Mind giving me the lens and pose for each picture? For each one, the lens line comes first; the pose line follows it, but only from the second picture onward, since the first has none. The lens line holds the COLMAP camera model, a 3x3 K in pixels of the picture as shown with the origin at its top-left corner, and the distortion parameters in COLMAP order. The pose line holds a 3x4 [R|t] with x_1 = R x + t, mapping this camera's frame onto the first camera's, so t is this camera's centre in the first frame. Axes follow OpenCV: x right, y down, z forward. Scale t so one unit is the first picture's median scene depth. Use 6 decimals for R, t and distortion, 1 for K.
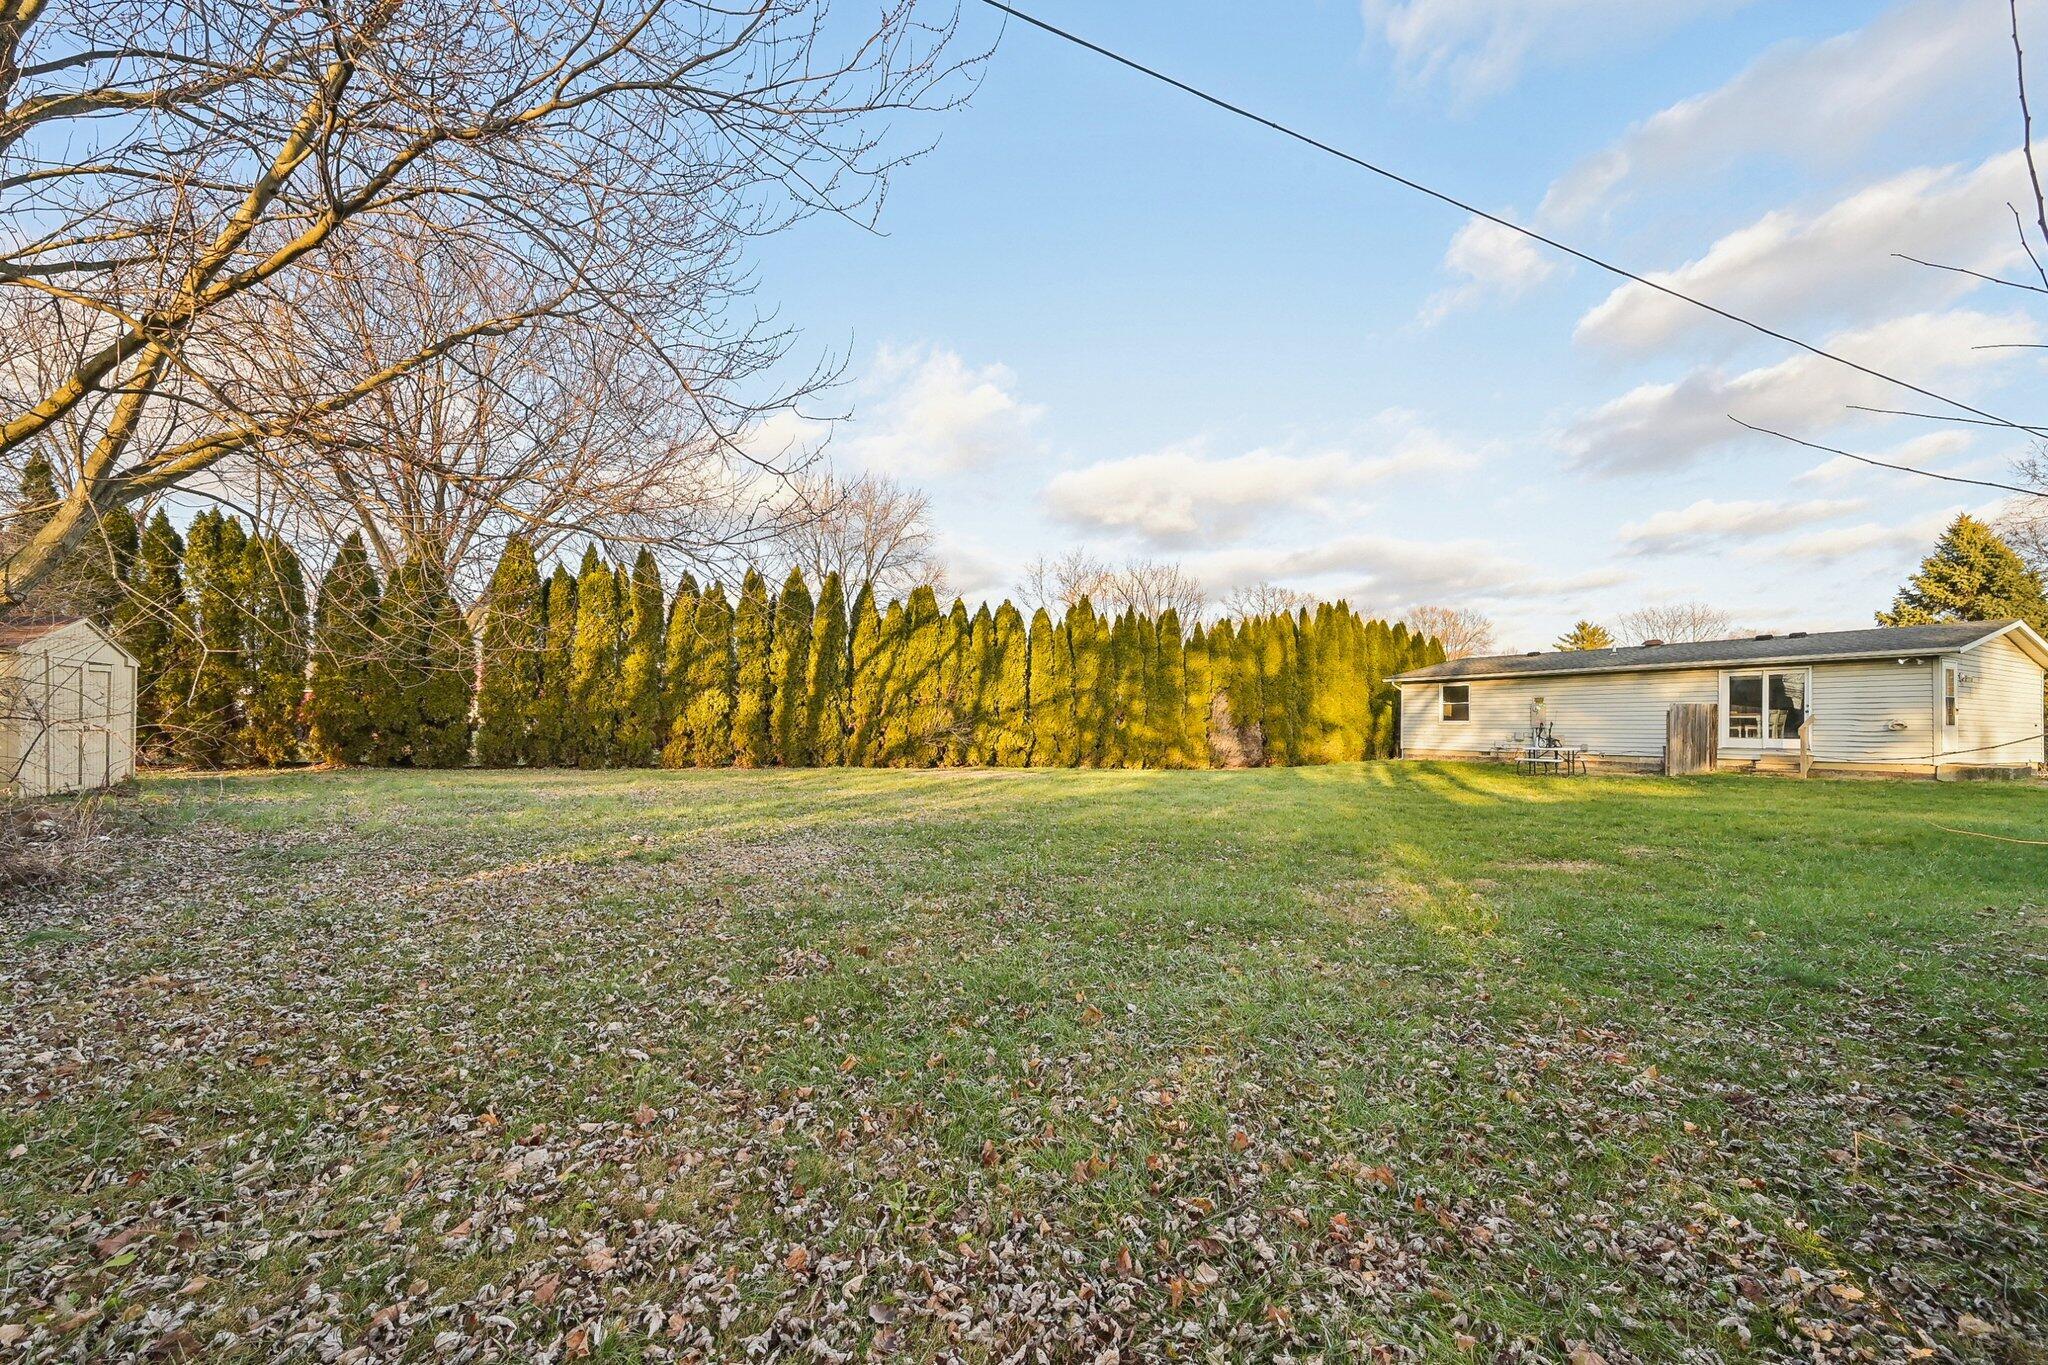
lens RADIAL K [[819.6, 0, 1022.8], [0, 819.6, 712.4], [0, 0, 1]] dist [-0.001507, 0.000004]
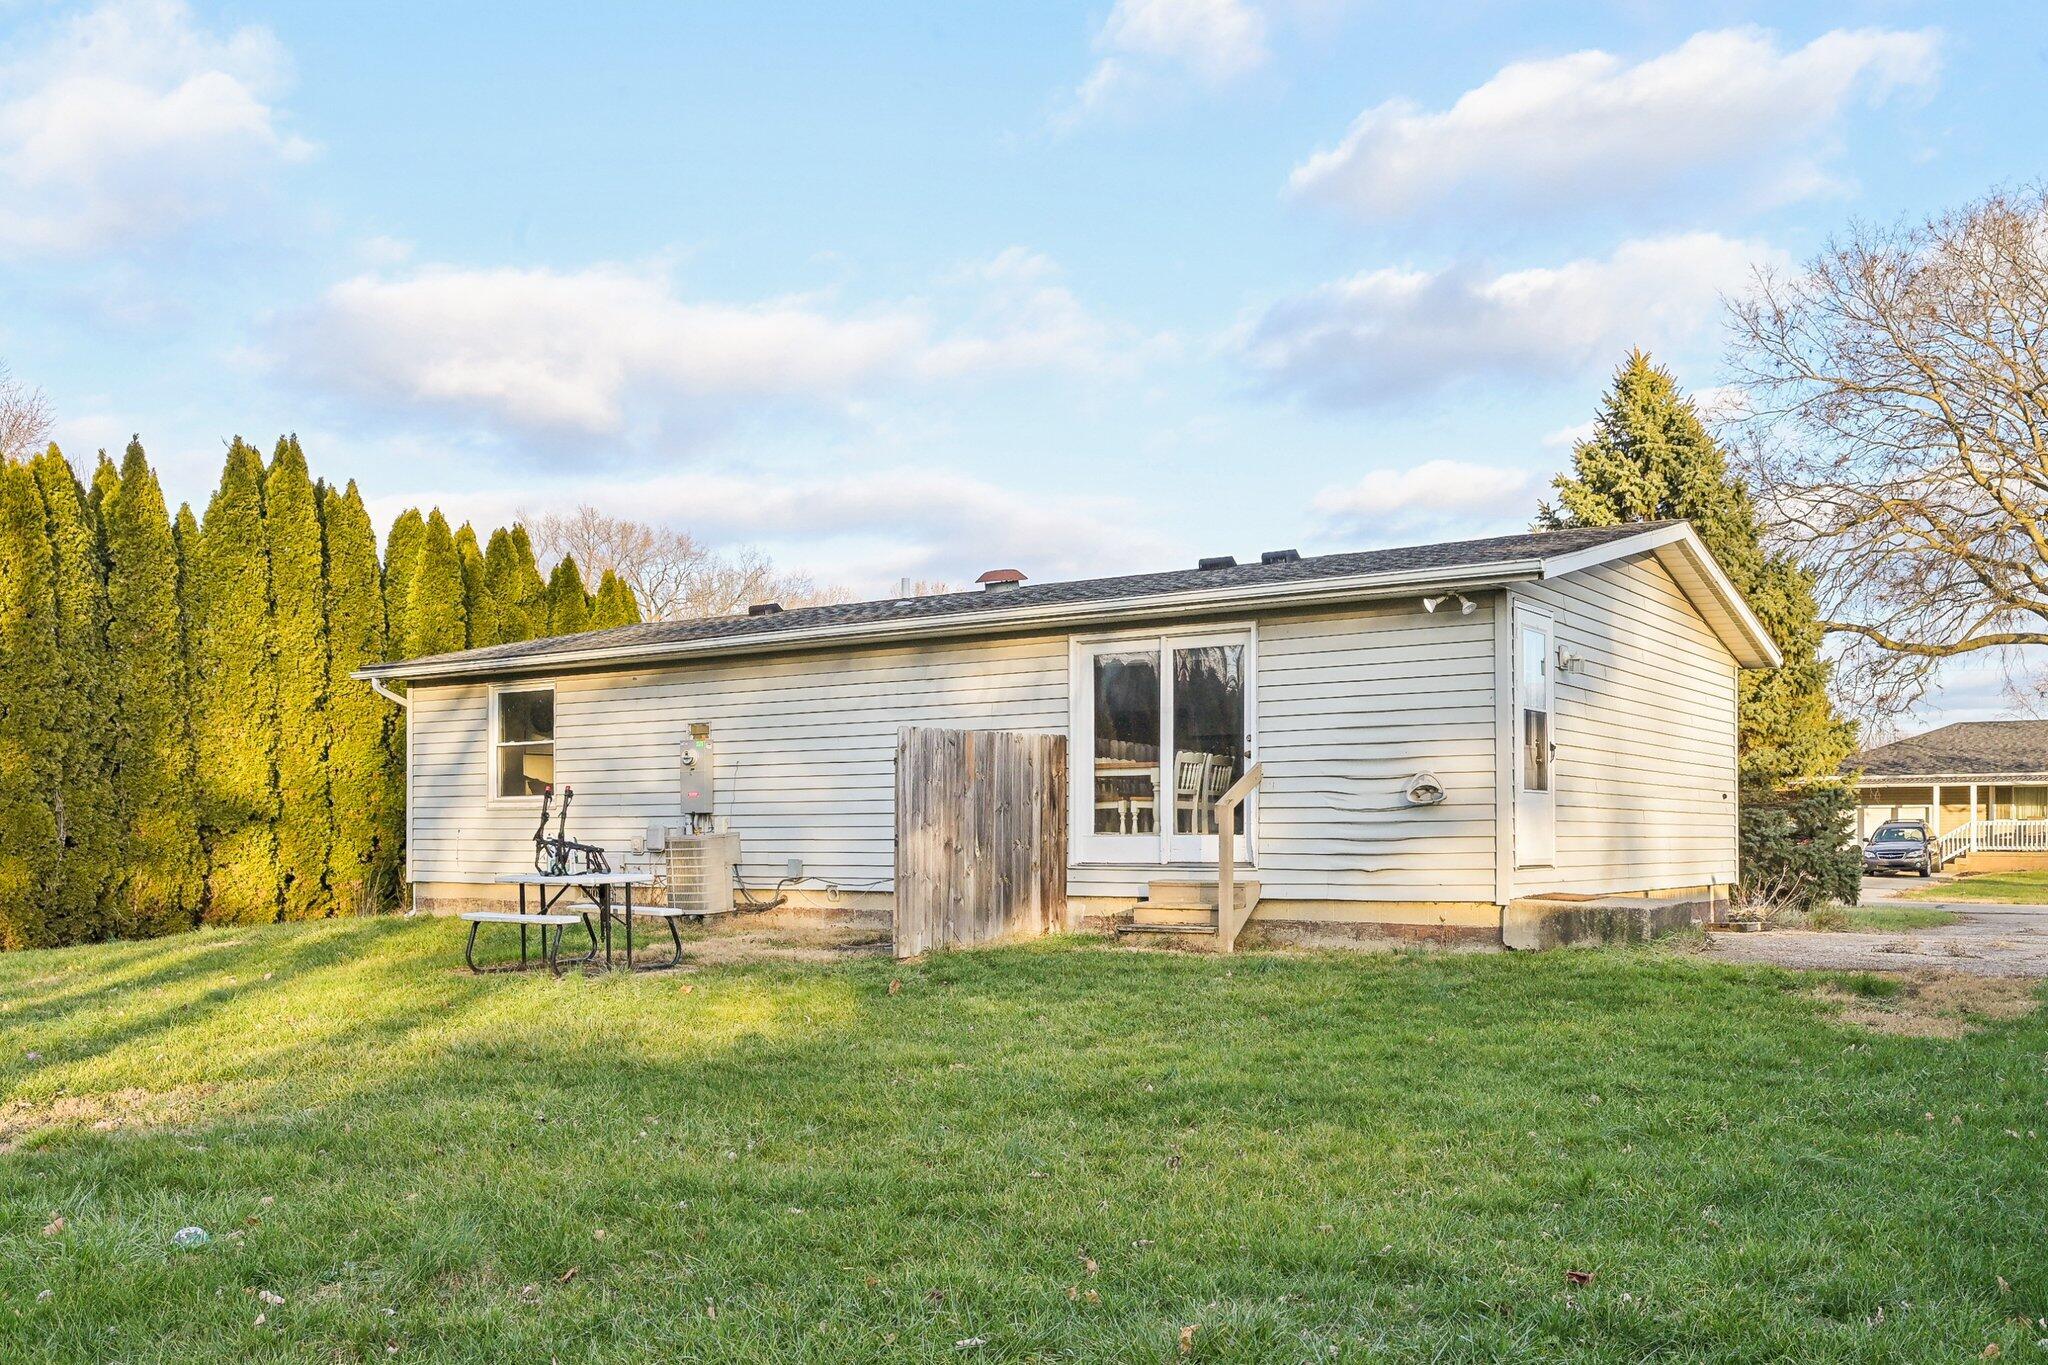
lens RADIAL K [[1746.9, 0, 1022.0], [0, 1746.9, 808.2], [0, 0, 1]] dist [-0.001180, -0.001892]
pose [[0.887913, -0.004834, 0.459986, 0.497396], [0.003598, 0.999987, 0.003564, 0.017269], [-0.459997, -0.001510, 0.887919, 0.363268]]
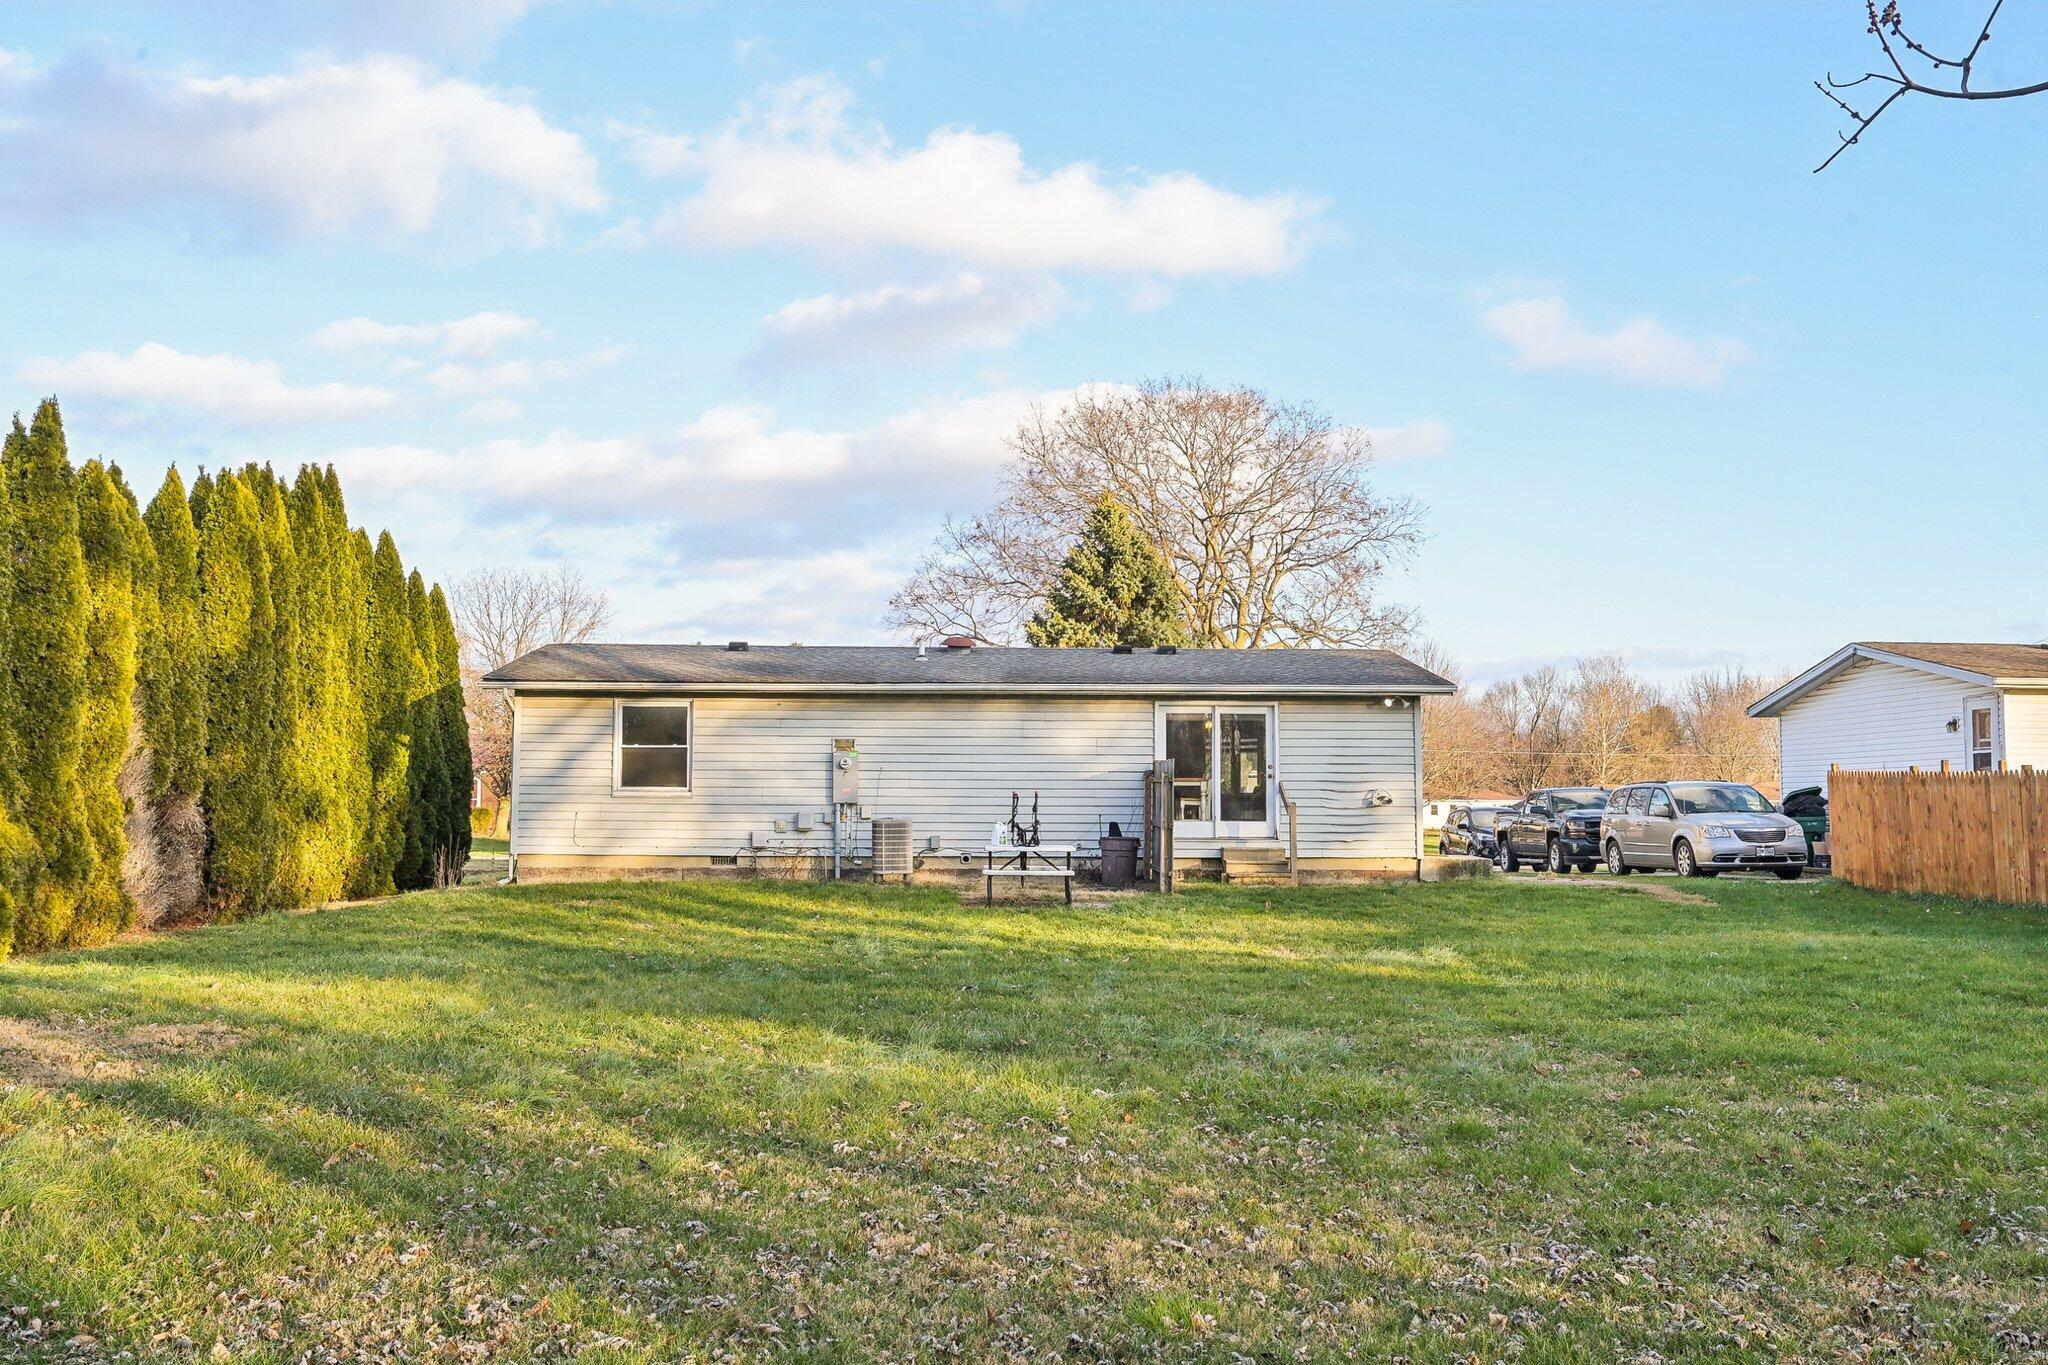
lens RADIAL K [[1814.6, 0, 1019.8], [0, 1814.6, 746.0], [0, 0, 1]] dist [-0.003451, -0.001925]
pose [[0.442467, 0.022875, 0.896493, -0.315890], [-0.015632, 0.999719, -0.017793, 0.003139], [-0.896648, -0.006141, 0.442701, 0.528533]]
